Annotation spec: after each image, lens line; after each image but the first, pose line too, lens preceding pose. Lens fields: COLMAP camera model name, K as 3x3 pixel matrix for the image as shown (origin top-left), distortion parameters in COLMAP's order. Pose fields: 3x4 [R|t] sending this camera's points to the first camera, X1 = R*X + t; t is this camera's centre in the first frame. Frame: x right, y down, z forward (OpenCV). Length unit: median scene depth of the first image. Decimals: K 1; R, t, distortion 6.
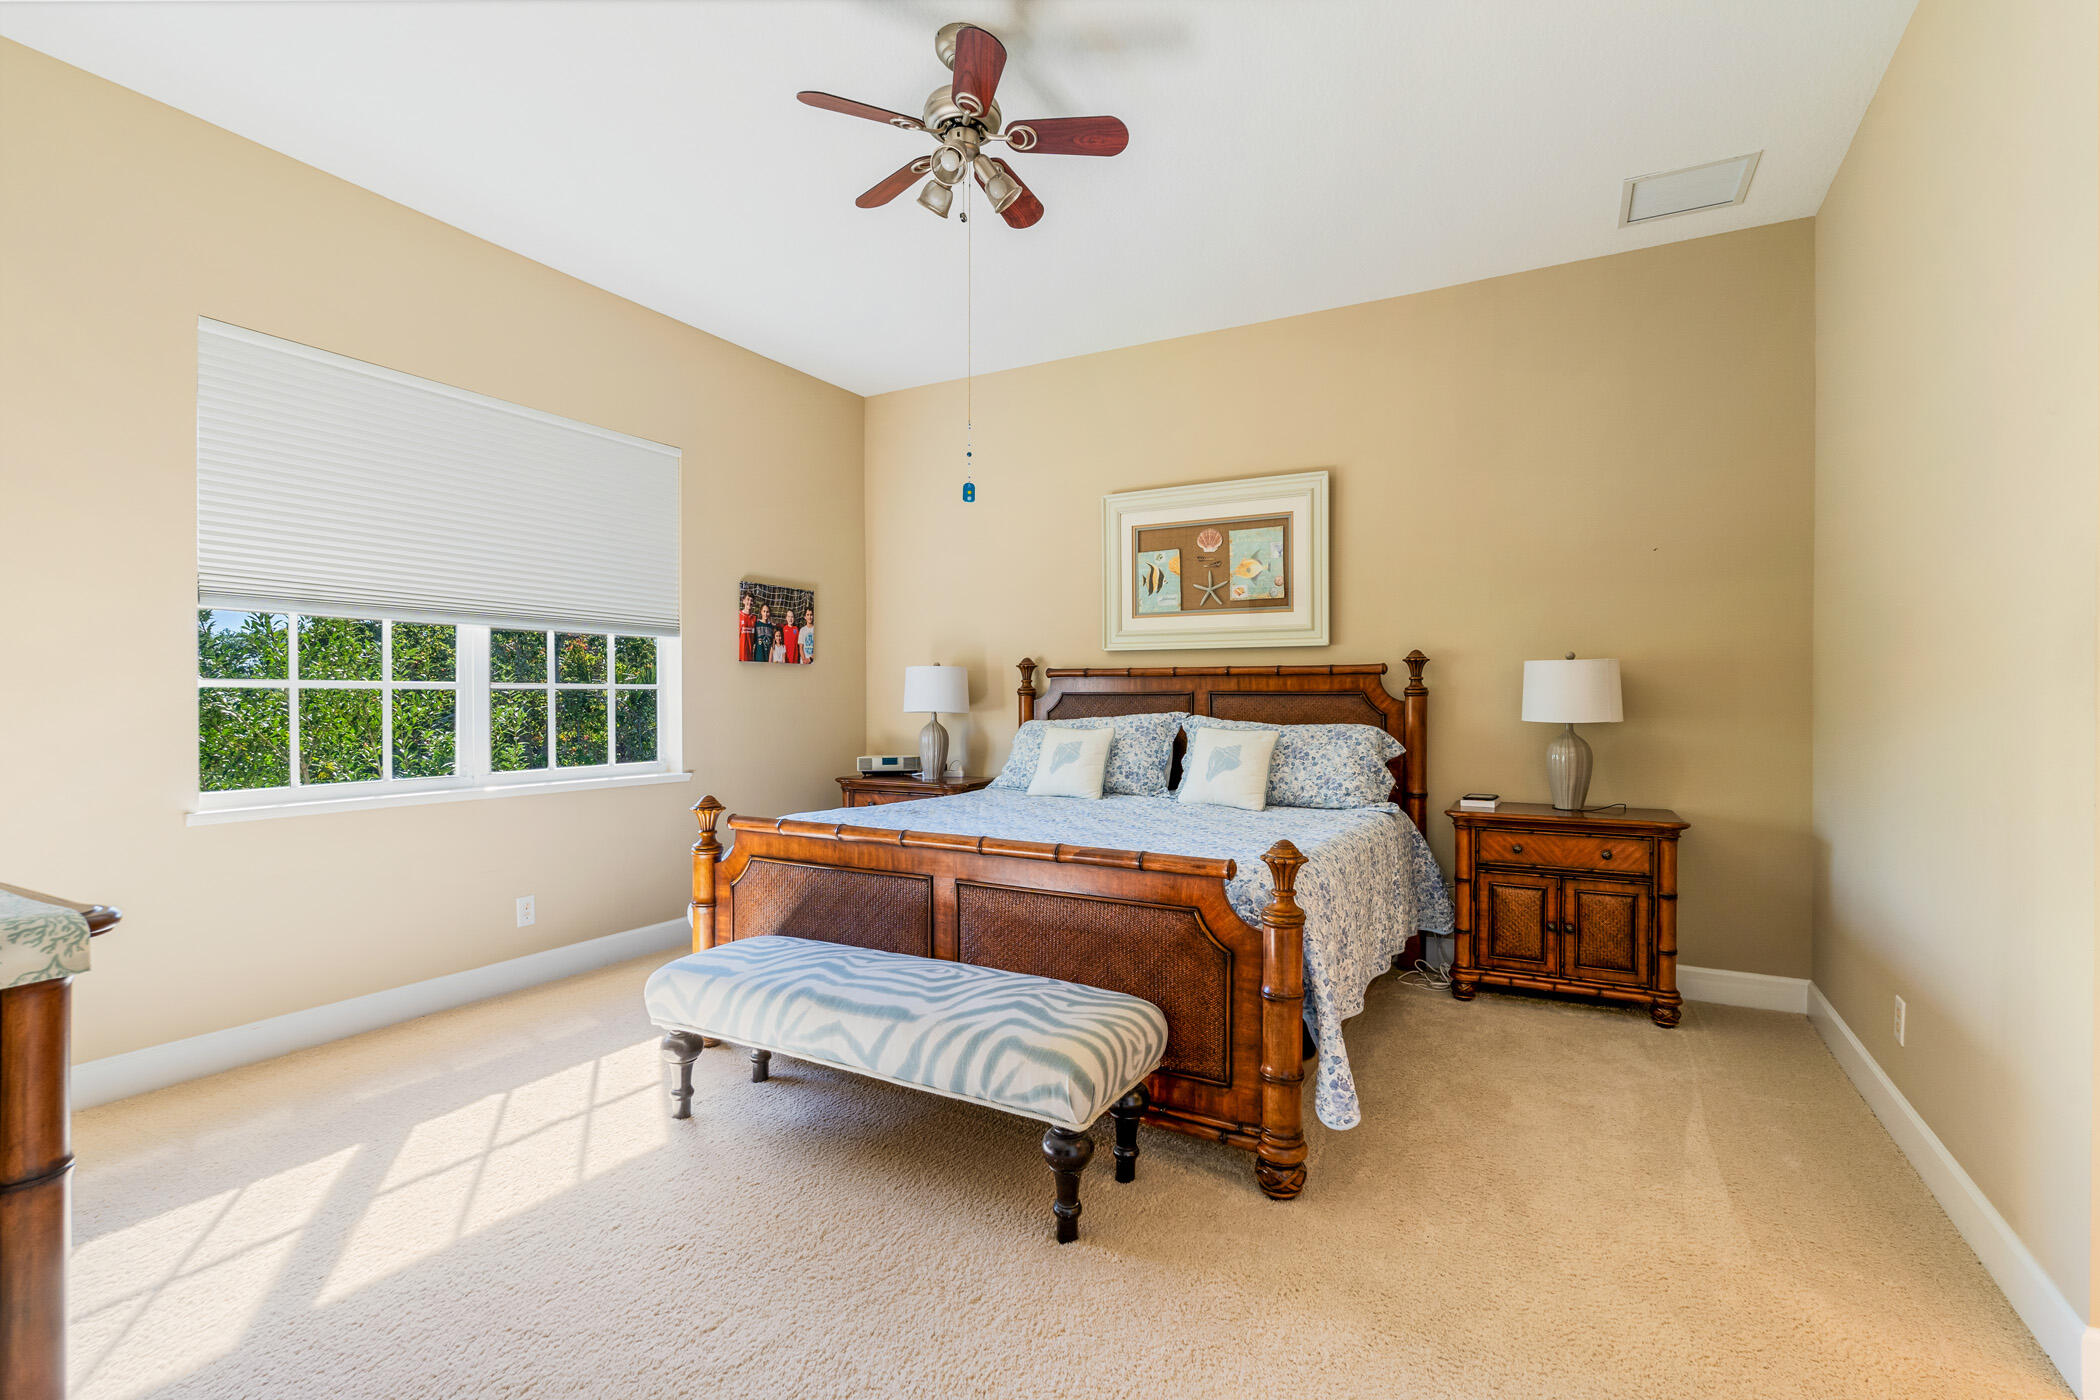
lens RADIAL K [[943.6, 0, 1056.4], [0, 943.6, 705.2], [0, 0, 1]] dist [-0.006930, 0.000527]
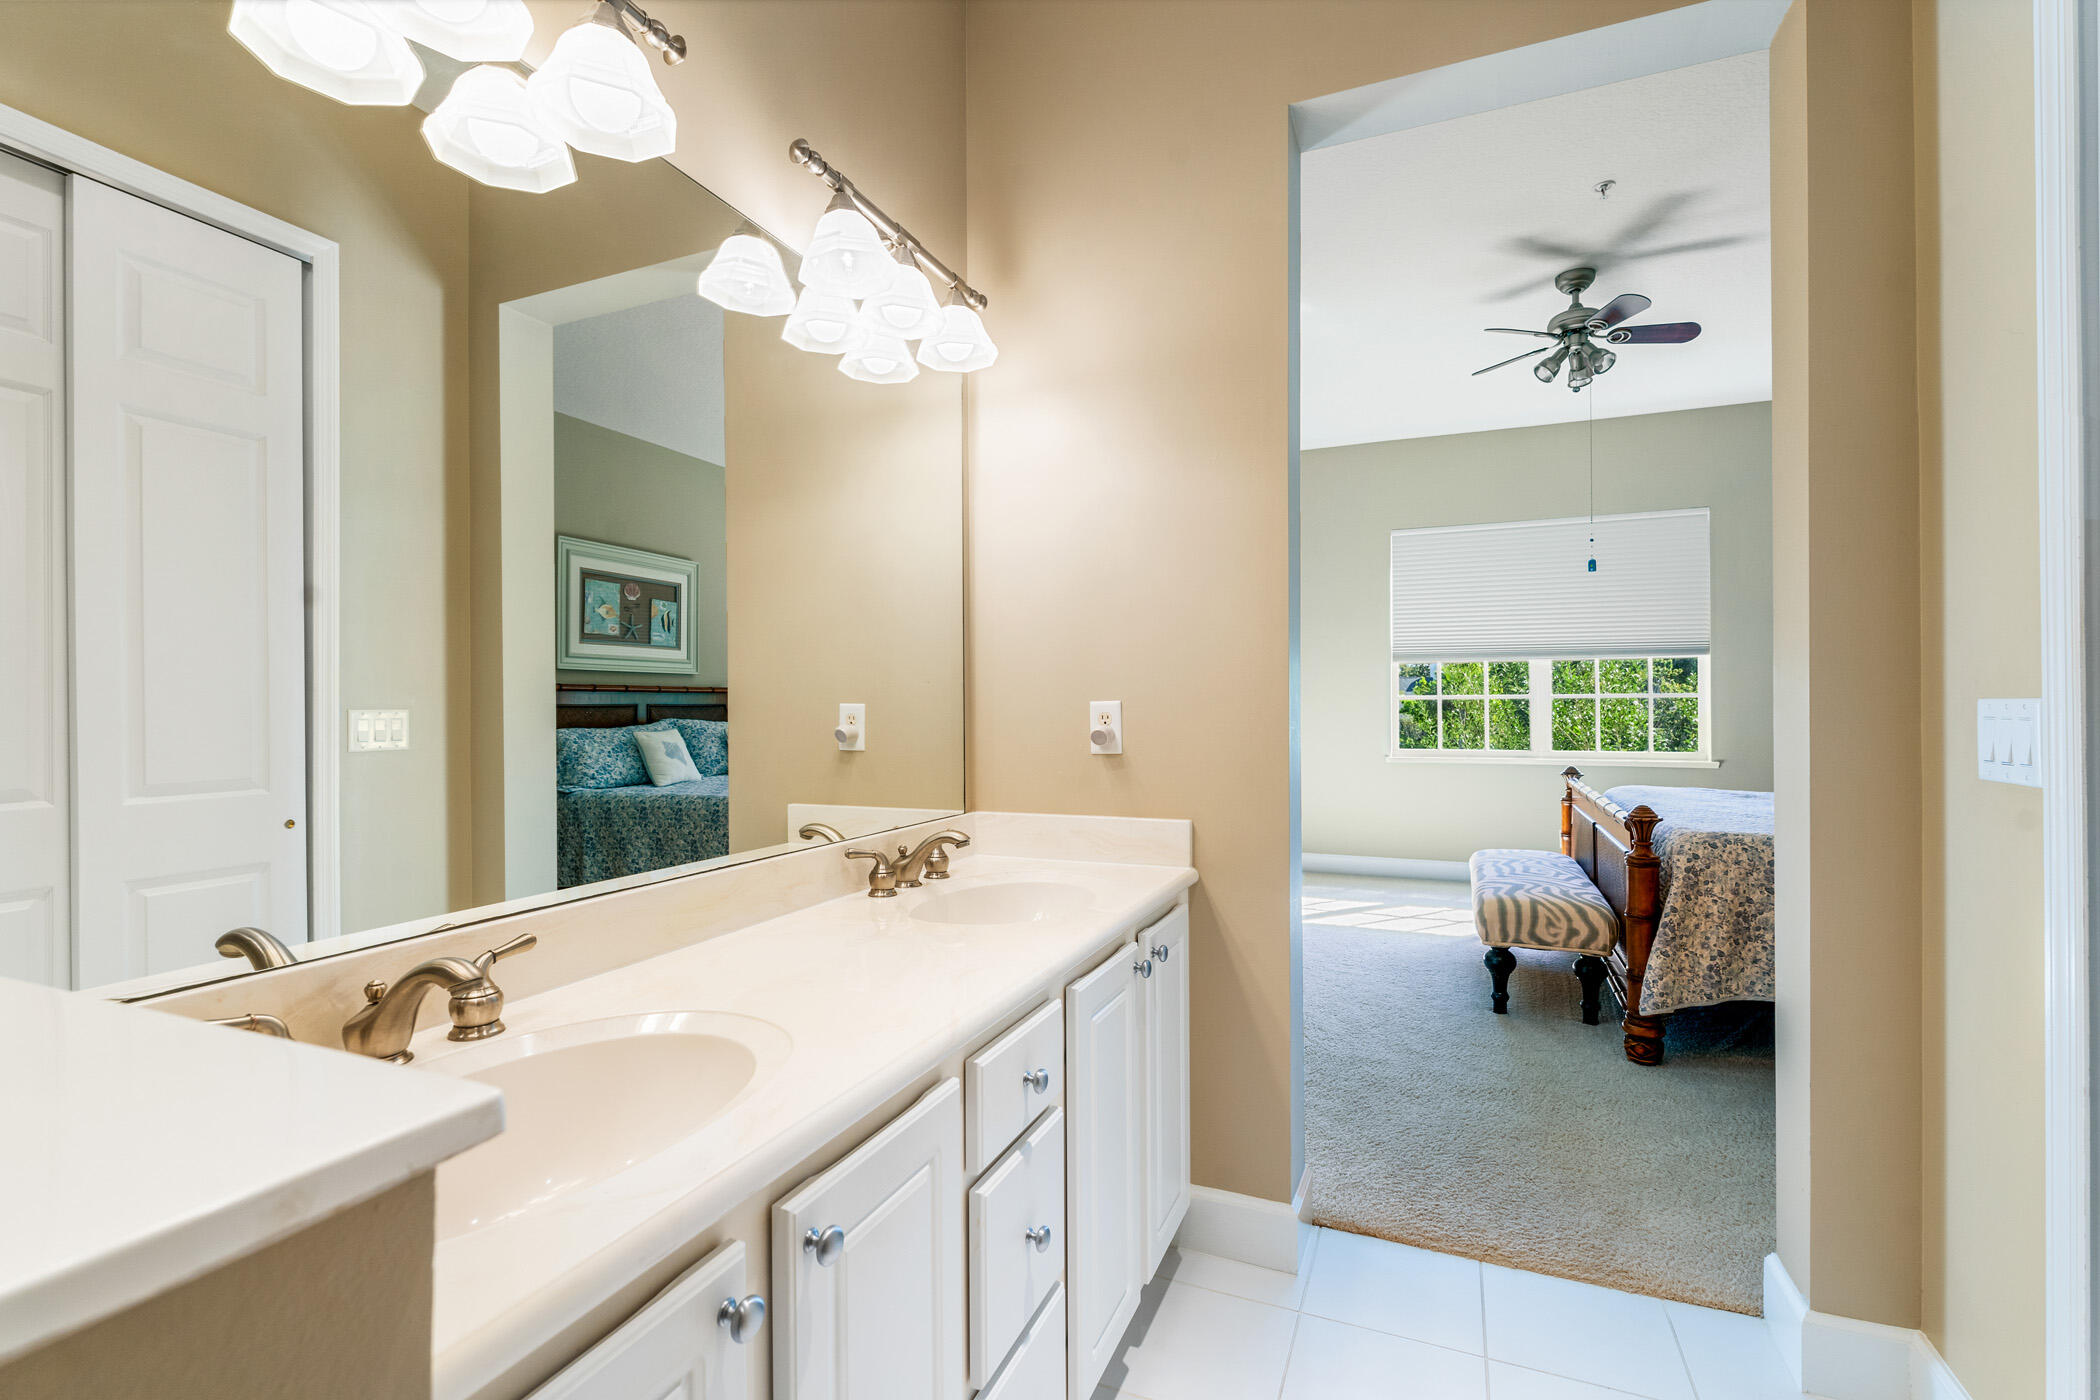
lens RADIAL K [[943.6, 0, 1056.4], [0, 943.6, 705.2], [0, 0, 1]] dist [-0.006930, 0.000527]
pose [[0.097822, -0.003550, -0.995198, 0.939335], [-0.004983, 0.999979, -0.004057, 0.004552], [0.995191, 0.005356, 0.097802, 0.006409]]
